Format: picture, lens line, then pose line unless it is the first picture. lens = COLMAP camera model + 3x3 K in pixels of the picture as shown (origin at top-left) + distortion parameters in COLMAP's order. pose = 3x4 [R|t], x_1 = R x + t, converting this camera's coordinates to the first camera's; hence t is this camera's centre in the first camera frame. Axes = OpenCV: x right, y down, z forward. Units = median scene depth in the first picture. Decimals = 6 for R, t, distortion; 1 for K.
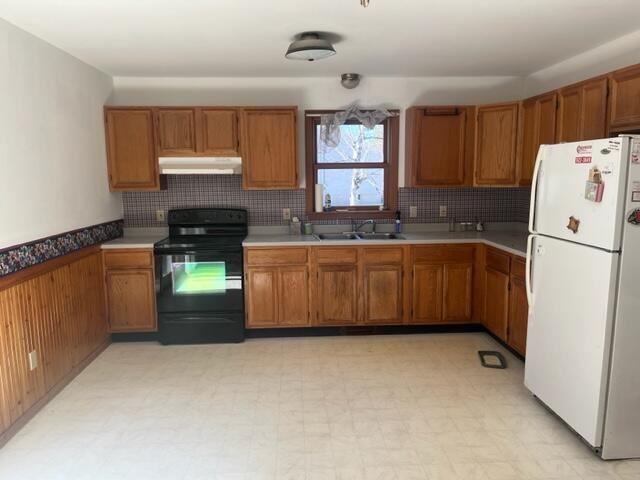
lens RADIAL K [[478.9, 0, 322.1], [0, 478.9, 242.8], [0, 0, 1]] dist [0.077508, -0.111181]
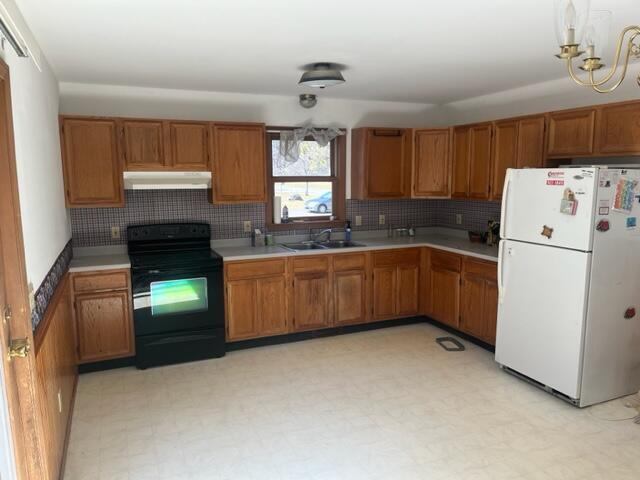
lens RADIAL K [[478.9, 0, 322.1], [0, 478.9, 242.8], [0, 0, 1]] dist [0.077508, -0.111181]
pose [[0.942470, -0.043566, 0.331439, -0.293421], [0.044950, 0.998983, 0.003492, -0.023865], [-0.331254, 0.011607, 0.943470, -0.017814]]
